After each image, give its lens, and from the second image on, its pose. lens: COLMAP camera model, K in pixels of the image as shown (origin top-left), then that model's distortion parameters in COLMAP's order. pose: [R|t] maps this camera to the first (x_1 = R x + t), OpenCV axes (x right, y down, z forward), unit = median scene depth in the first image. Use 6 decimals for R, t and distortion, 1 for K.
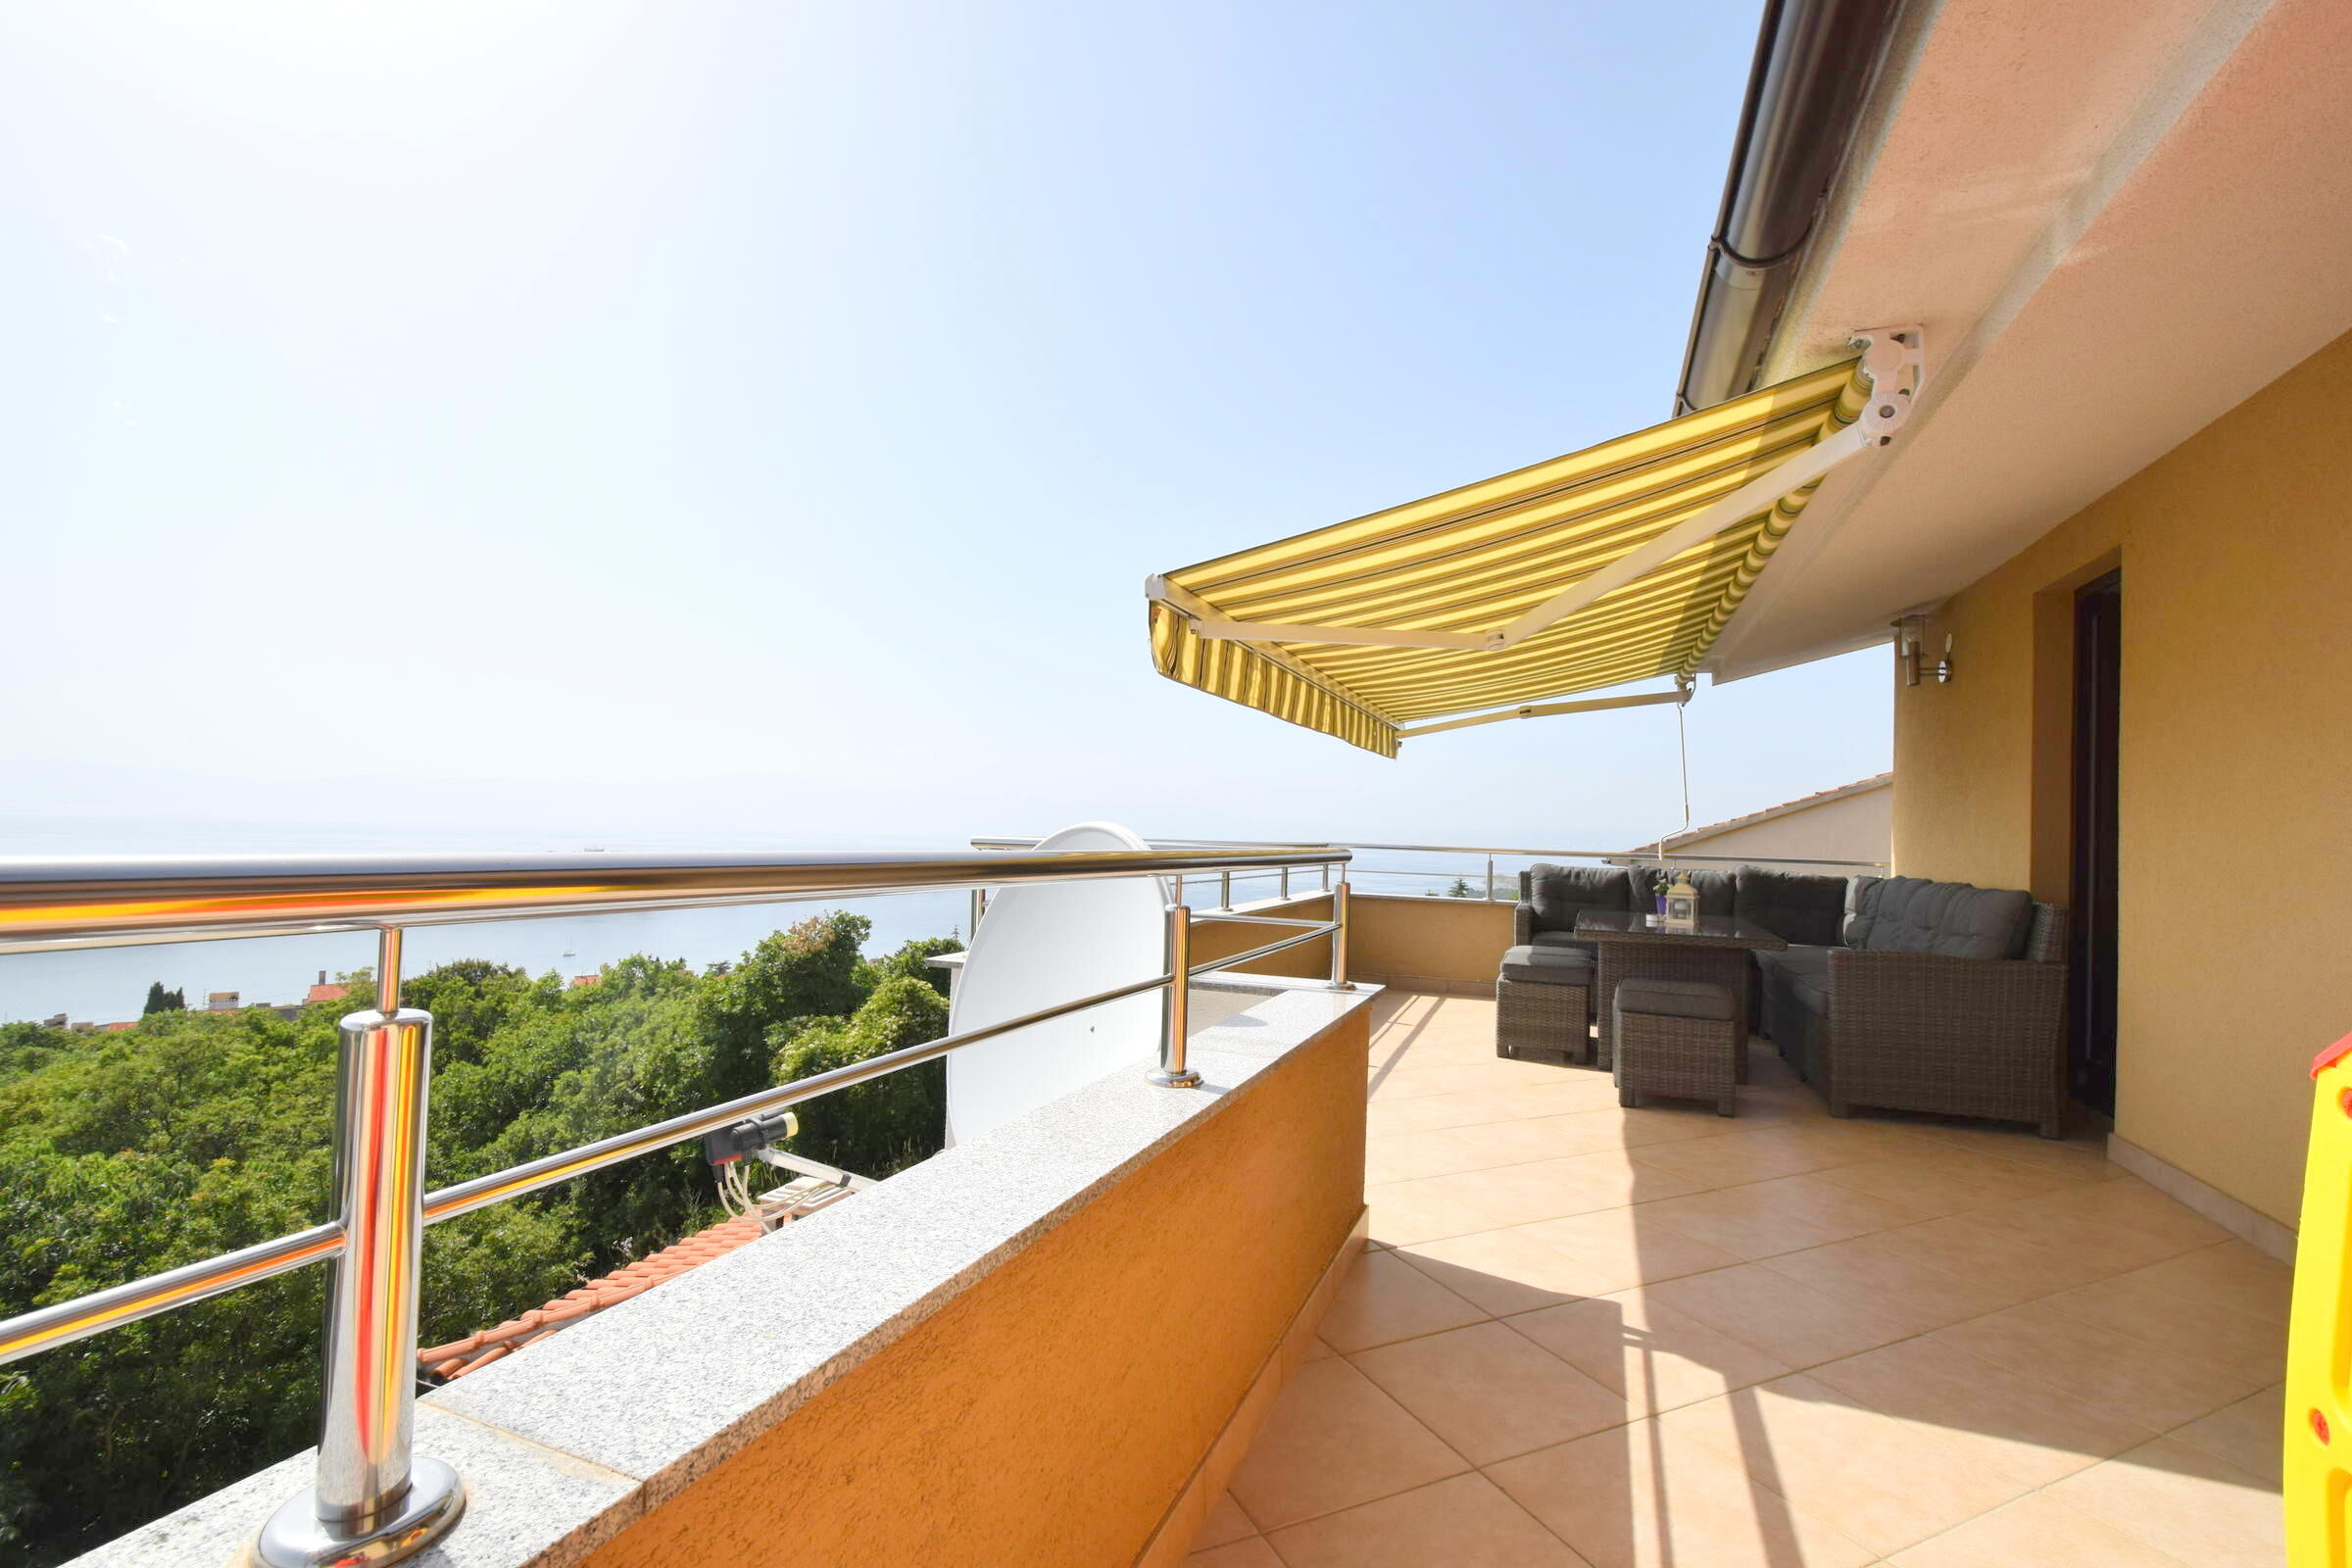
lens RADIAL K [[1031.3, 0, 1188.6], [0, 1031.3, 806.4], [0, 0, 1]] dist [0.004735, -0.001304]
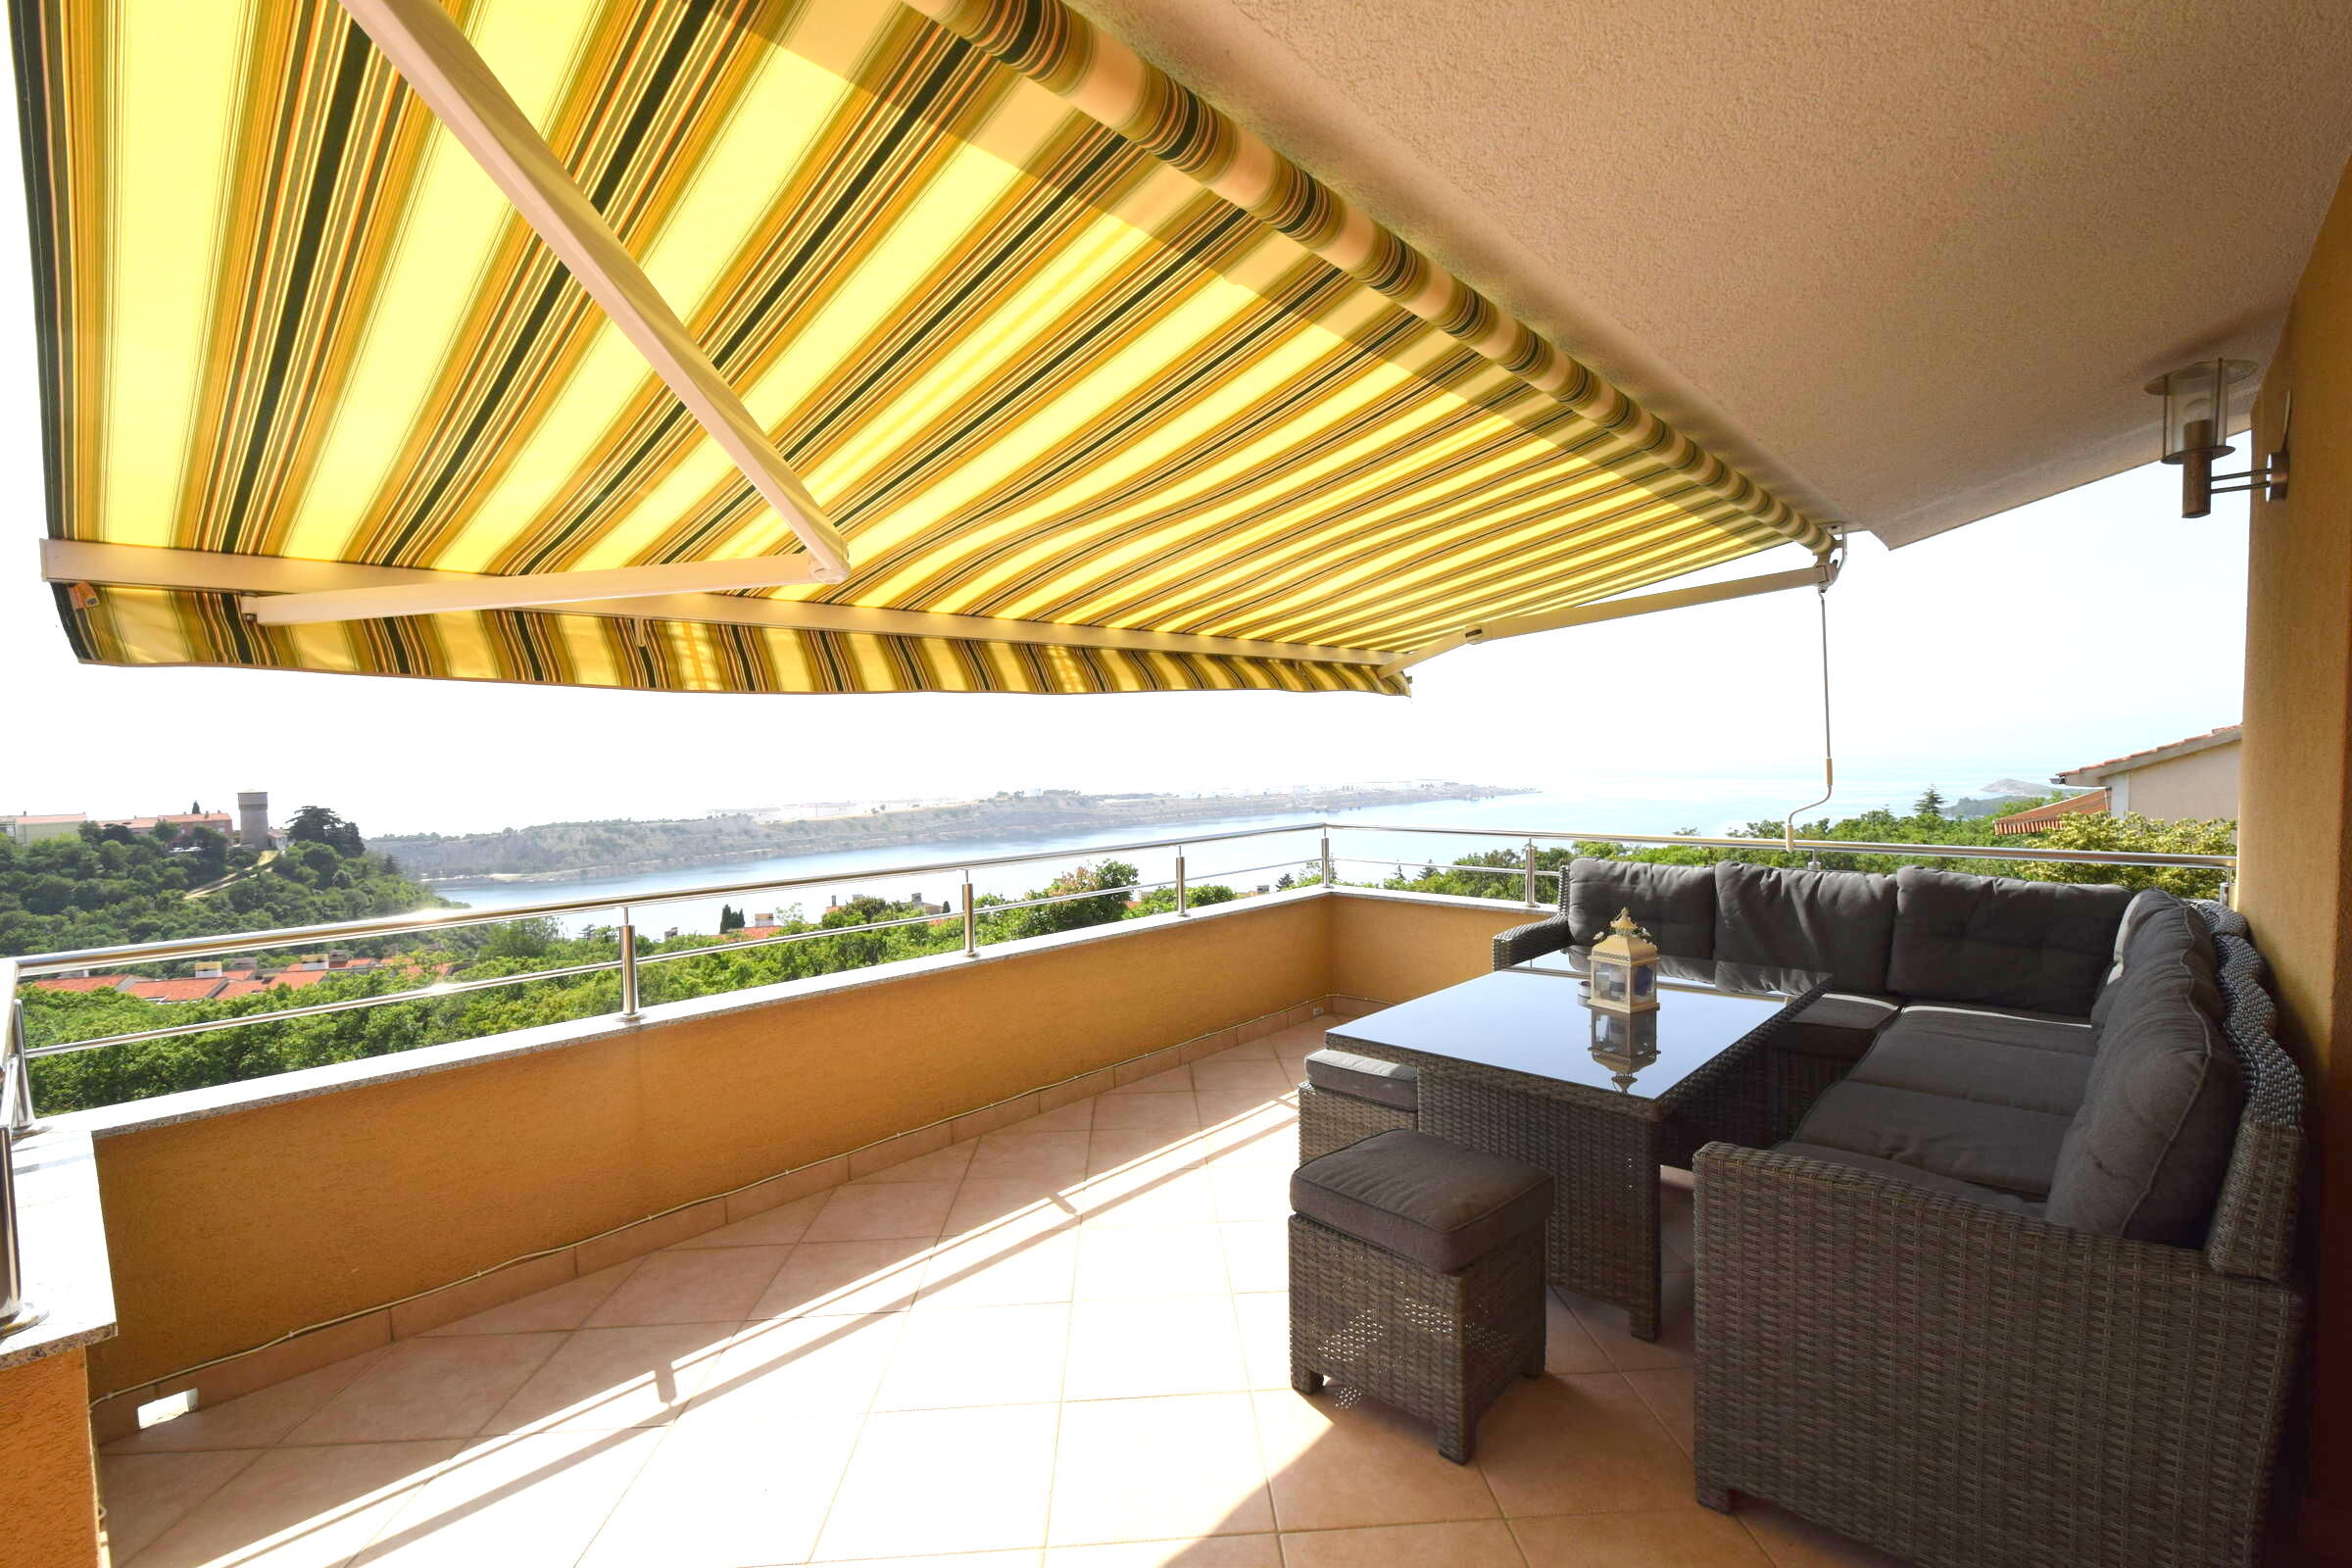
lens RADIAL K [[1031.3, 0, 1188.2], [0, 1031.3, 807.8], [0, 0, 1]] dist [0.004735, -0.001304]
pose [[0.925624, -0.026037, -0.377549, 0.364644], [0.054451, 0.996413, 0.064778, -0.032919], [0.374508, -0.080518, 0.923721, 0.311055]]
